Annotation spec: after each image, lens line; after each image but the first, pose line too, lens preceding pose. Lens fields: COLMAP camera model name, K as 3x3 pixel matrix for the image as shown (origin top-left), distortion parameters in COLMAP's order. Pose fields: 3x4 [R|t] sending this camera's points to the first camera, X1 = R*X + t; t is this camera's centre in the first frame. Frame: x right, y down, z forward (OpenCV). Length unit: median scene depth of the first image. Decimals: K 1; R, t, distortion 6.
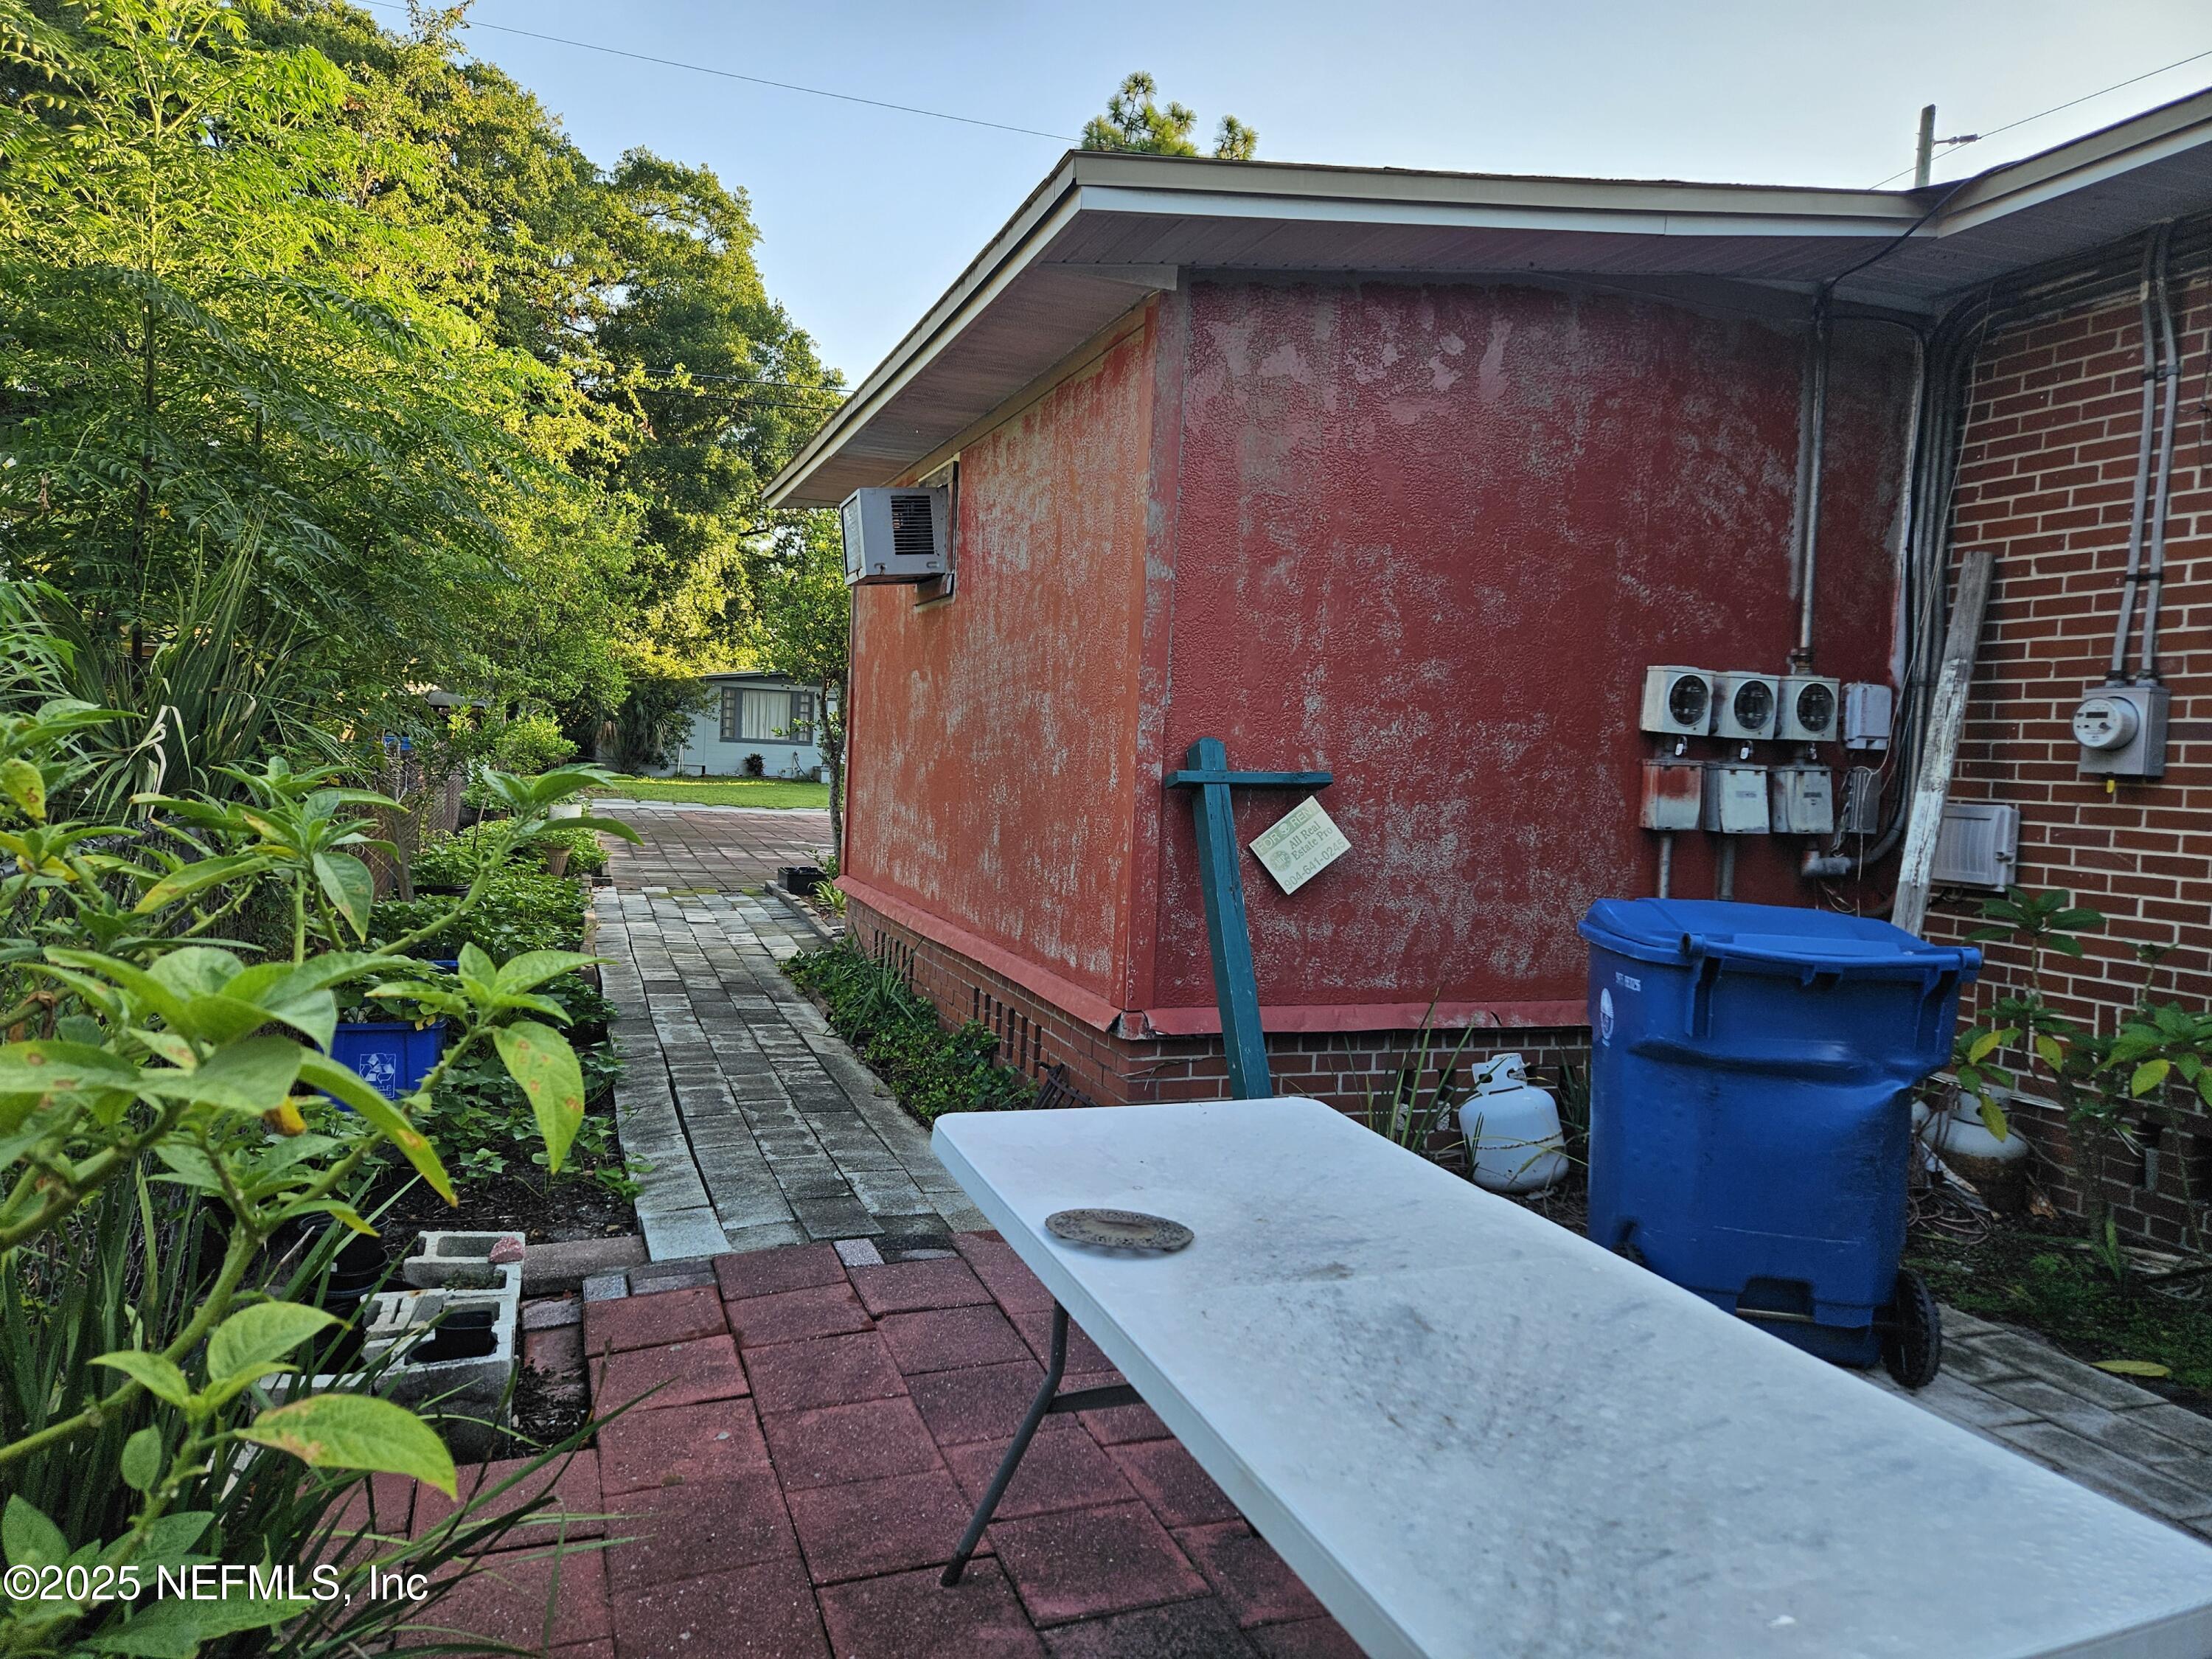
lens RADIAL K [[1478.0, 0, 1092.4], [0, 1478.0, 833.8], [0, 0, 1]] dist [0.053789, -0.036141]
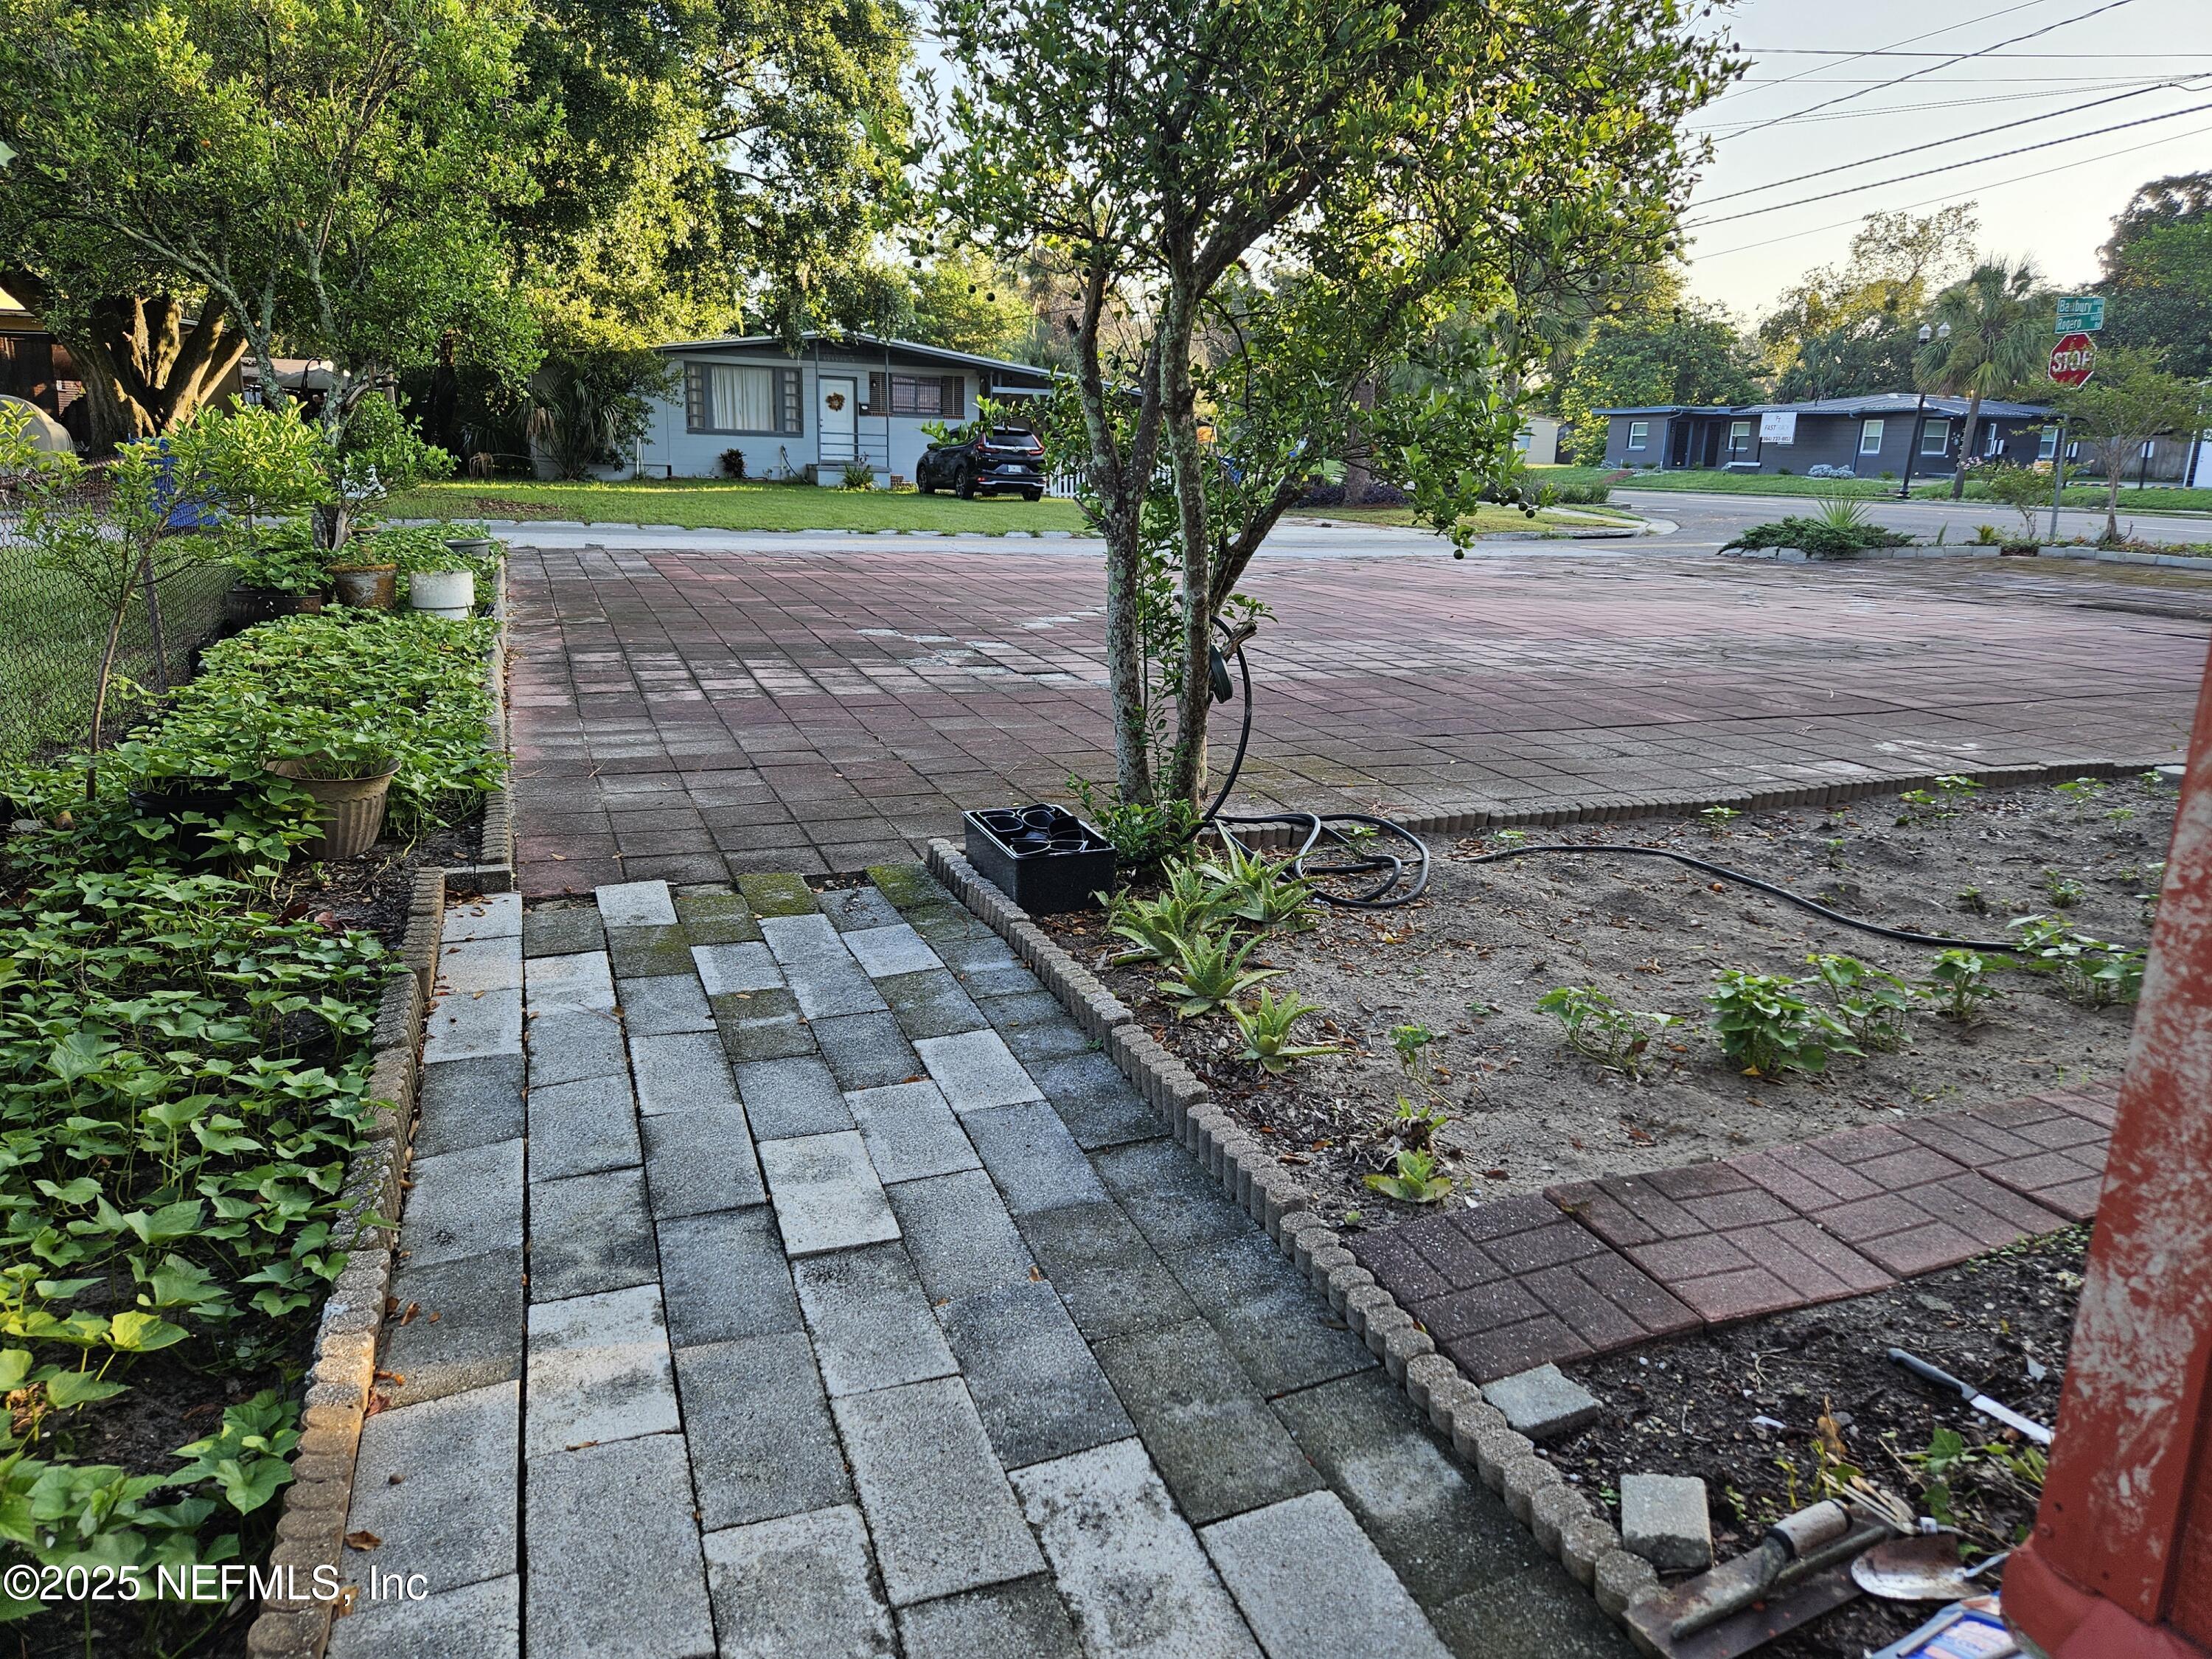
lens RADIAL K [[1478.0, 0, 1118.2], [0, 1478.0, 810.6], [0, 0, 1]] dist [0.053789, -0.036141]
pose [[0.999243, -0.023574, 0.030941, -0.052547], [0.017216, 0.981308, 0.191670, -0.013572], [-0.034881, -0.190992, 0.980972, 0.180769]]
